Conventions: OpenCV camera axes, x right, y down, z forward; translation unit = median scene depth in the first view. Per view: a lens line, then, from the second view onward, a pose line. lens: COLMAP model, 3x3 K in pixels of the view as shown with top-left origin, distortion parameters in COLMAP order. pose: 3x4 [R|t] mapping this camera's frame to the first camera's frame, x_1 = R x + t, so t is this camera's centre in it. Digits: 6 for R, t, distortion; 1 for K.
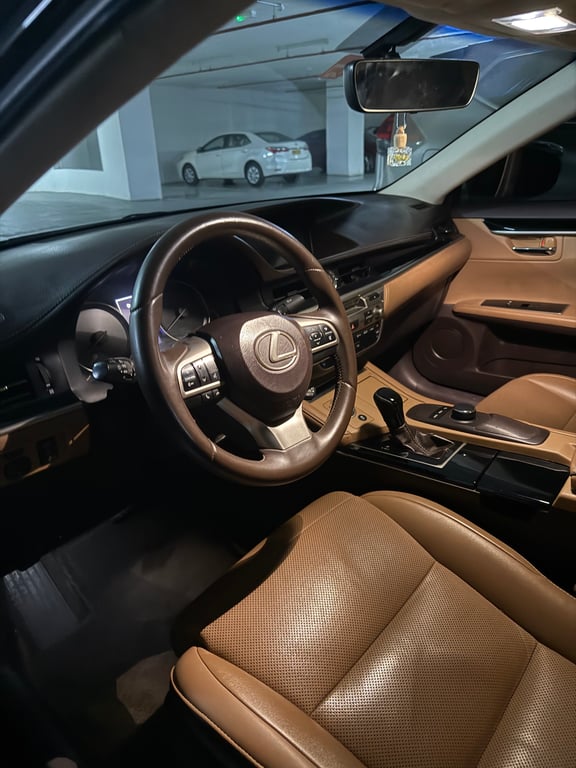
lens RADIAL K [[534.9, 0, 288.0], [0, 534.9, 384.0], [0, 0, 1]] dist [0.067878, -0.102218]
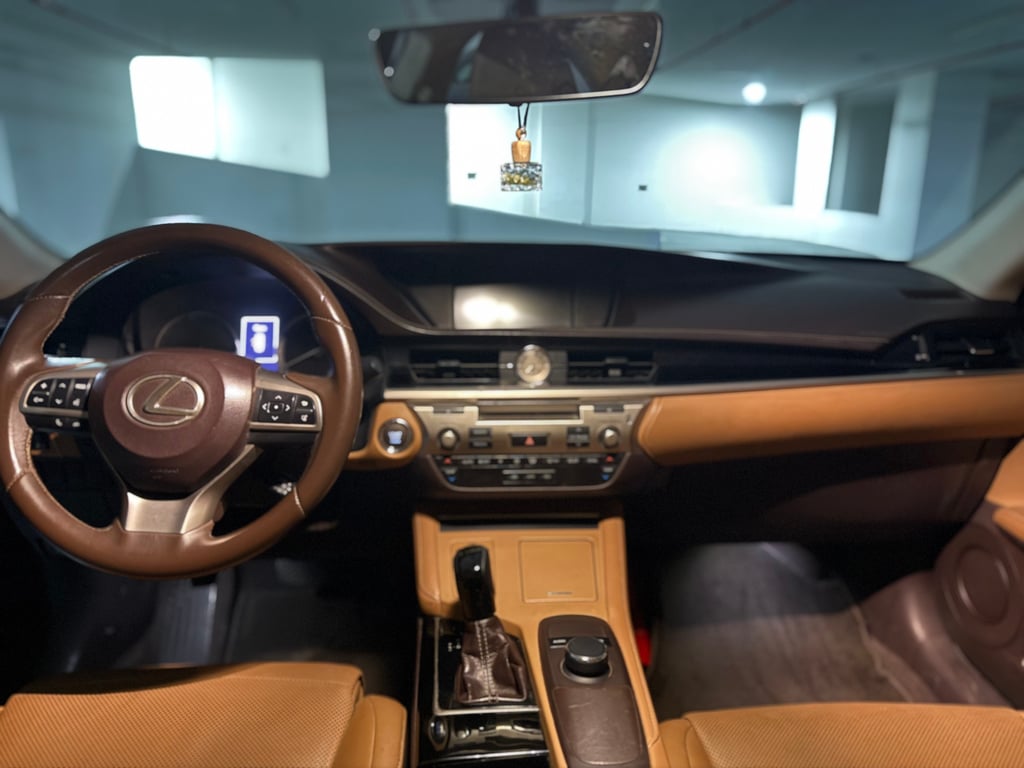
lens RADIAL K [[713.2, 0, 512.0], [0, 713.2, 380.5], [0, 0, 1]] dist [0.067878, -0.102218]
pose [[0.692885, 0.234987, -0.681682, 0.435410], [-0.334188, 0.942390, -0.014822, -0.103122], [0.638928, 0.238080, 0.731498, 0.246936]]
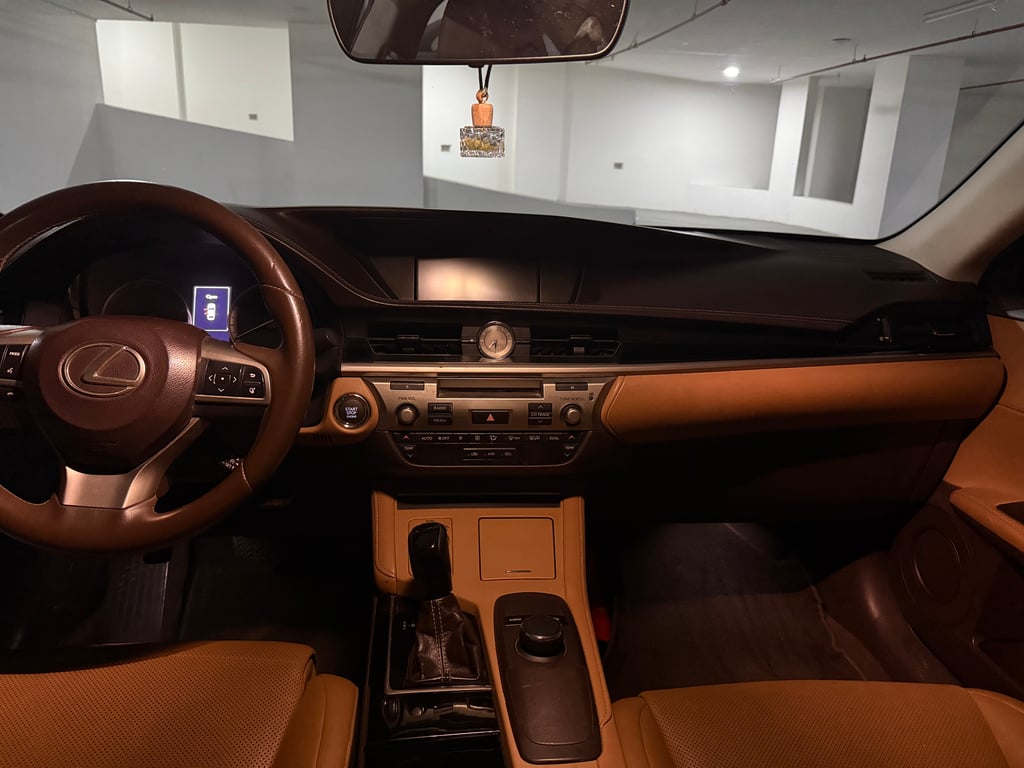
lens RADIAL K [[714.1, 0, 512.0], [0, 714.1, 384.0], [0, 0, 1]] dist [0.063520, -0.103213]
pose [[0.714155, 0.269834, -0.645889, 0.433439], [-0.348595, 0.937254, 0.006119, -0.104834], [0.607013, 0.220784, 0.763407, 0.262773]]
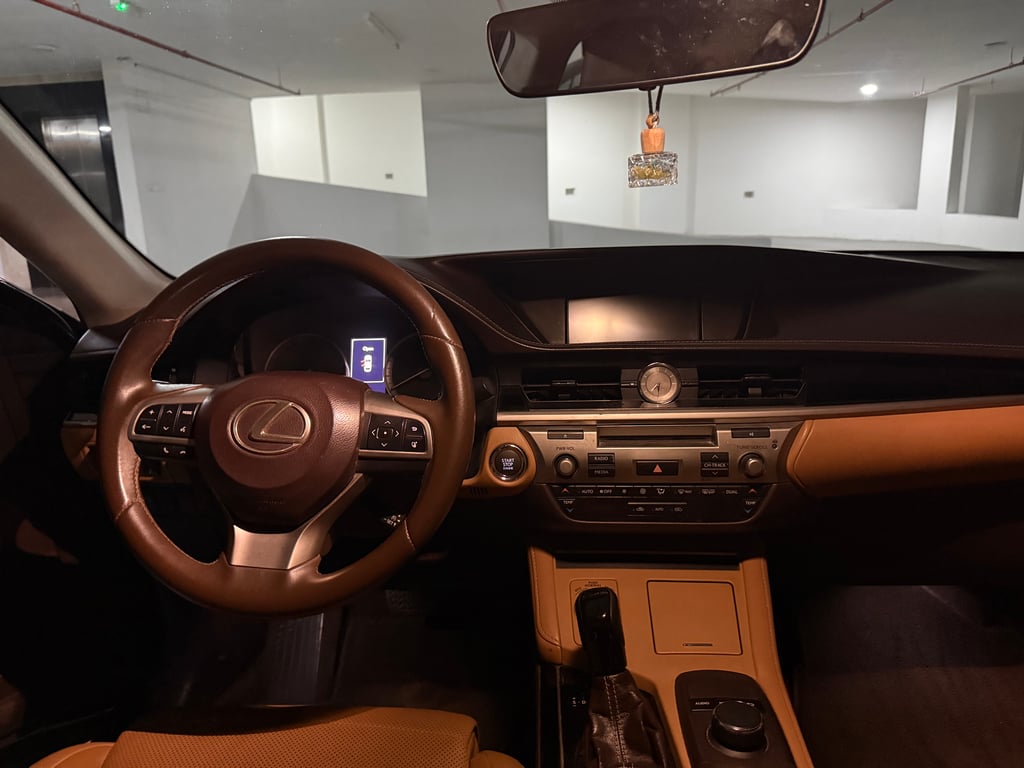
lens RADIAL K [[713.2, 0, 512.0], [0, 713.2, 380.5], [0, 0, 1]] dist [0.067878, -0.102218]
pose [[0.596373, 0.210708, -0.774559, 0.386969], [-0.323574, 0.946167, 0.008255, -0.100832], [0.734602, 0.245704, 0.632448, 0.270961]]
